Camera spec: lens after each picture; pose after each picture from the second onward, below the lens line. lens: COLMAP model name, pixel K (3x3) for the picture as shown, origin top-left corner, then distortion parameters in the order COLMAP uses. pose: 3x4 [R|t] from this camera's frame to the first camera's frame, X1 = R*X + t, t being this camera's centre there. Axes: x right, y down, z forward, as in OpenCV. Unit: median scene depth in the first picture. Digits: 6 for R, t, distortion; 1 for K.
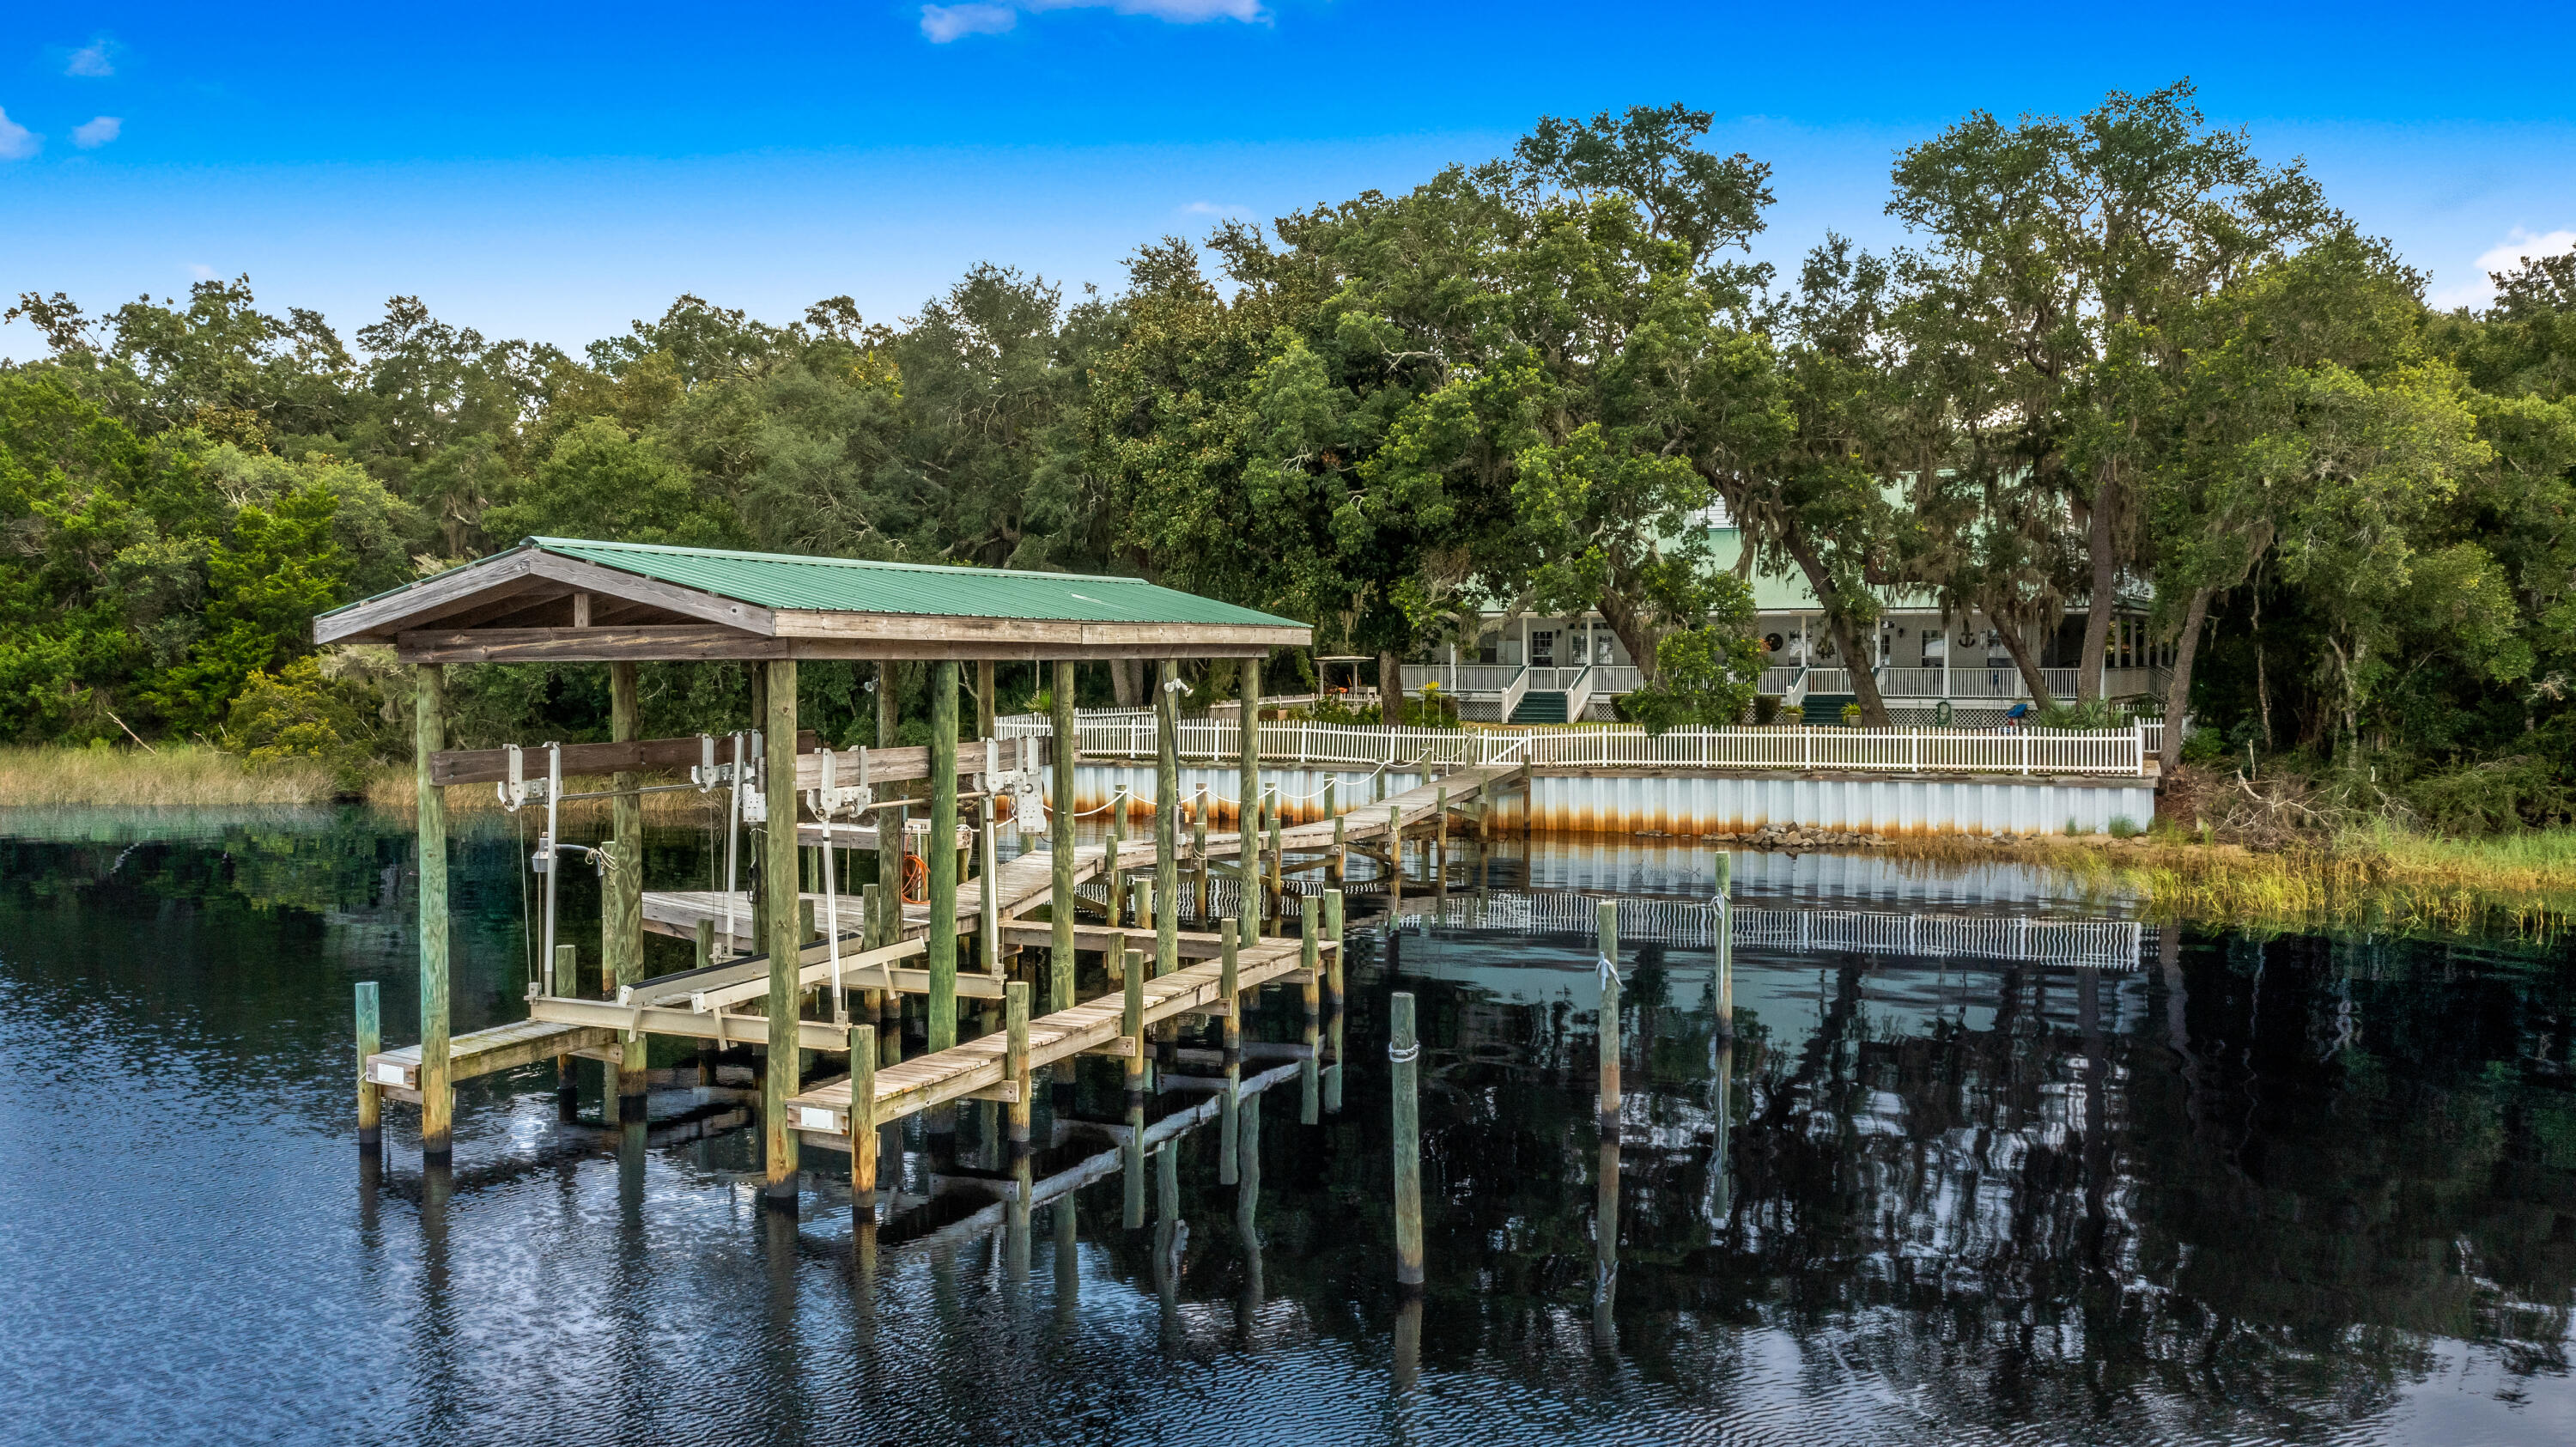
lens RADIAL K [[1995.8, 0, 1291.1], [0, 1995.8, 720.5], [0, 0, 1]] dist [-0.024411, -0.000958]
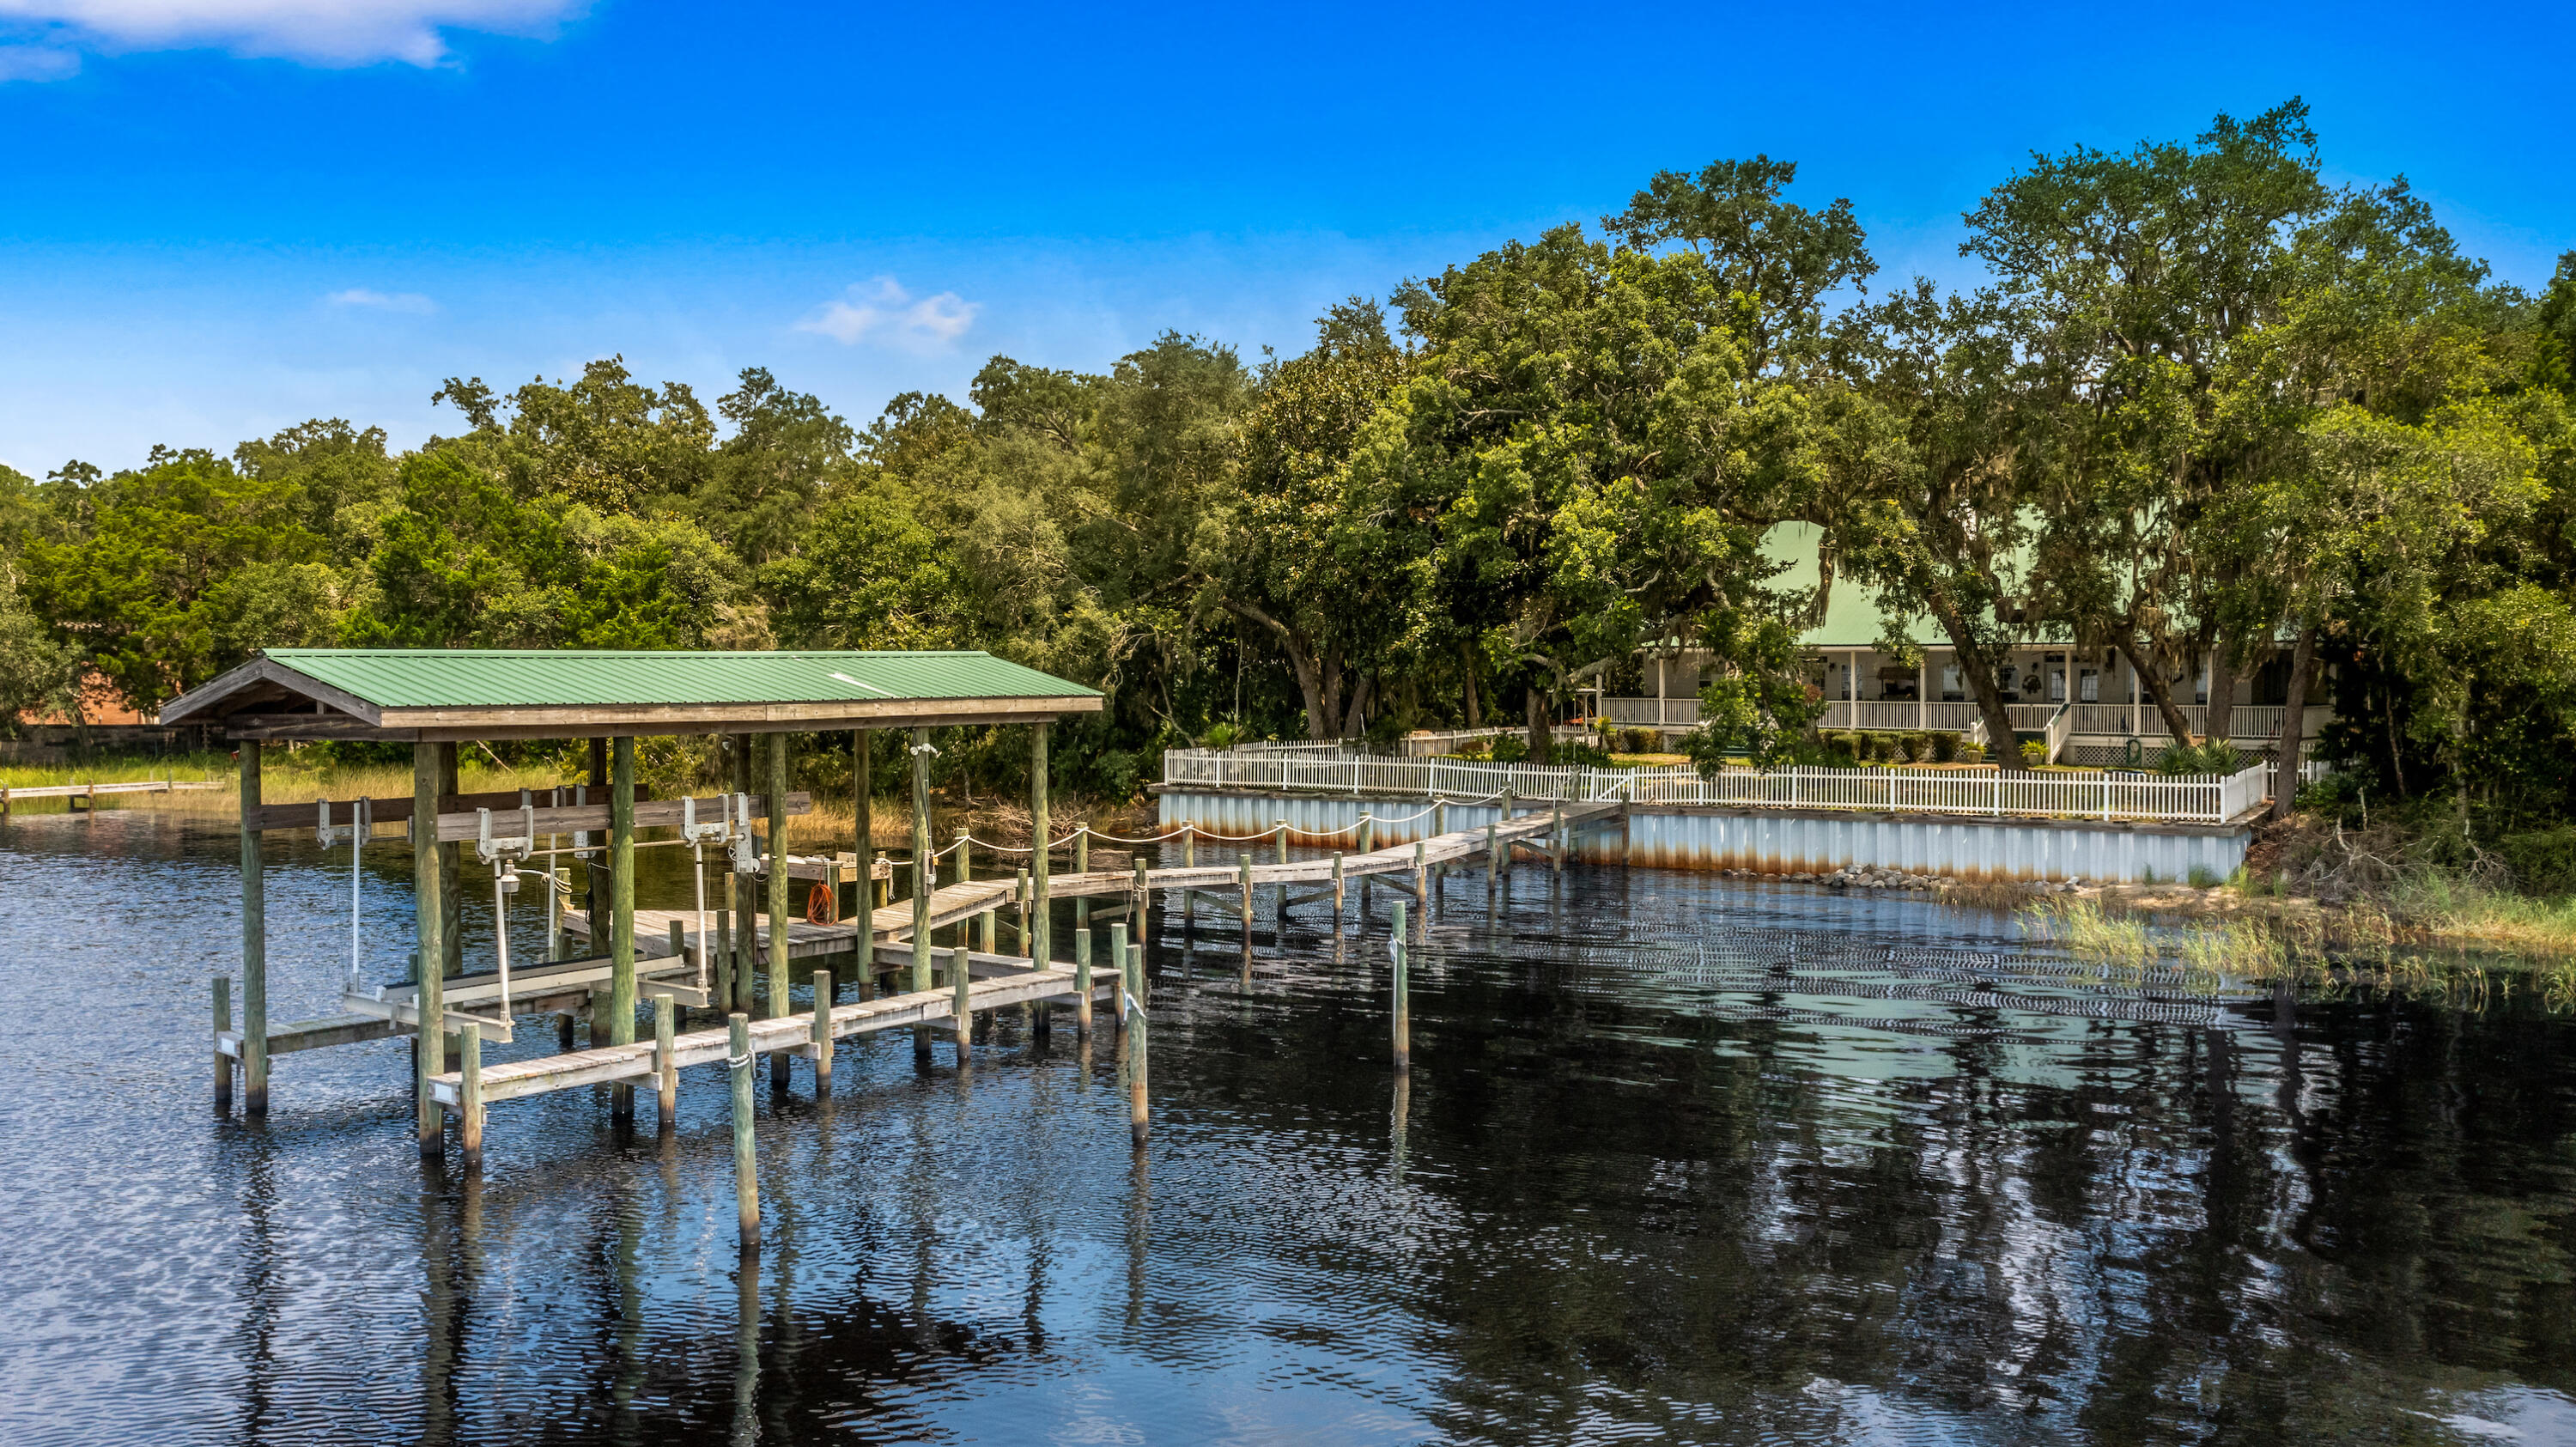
lens RADIAL K [[1995.8, 0, 1282.1], [0, 1995.8, 719.4], [0, 0, 1]] dist [-0.024411, -0.000958]
pose [[0.970267, 0.004398, -0.241996, 0.181617], [-0.006211, 0.999958, -0.006731, -0.011944], [0.241957, 0.008034, 0.970254, -0.040453]]
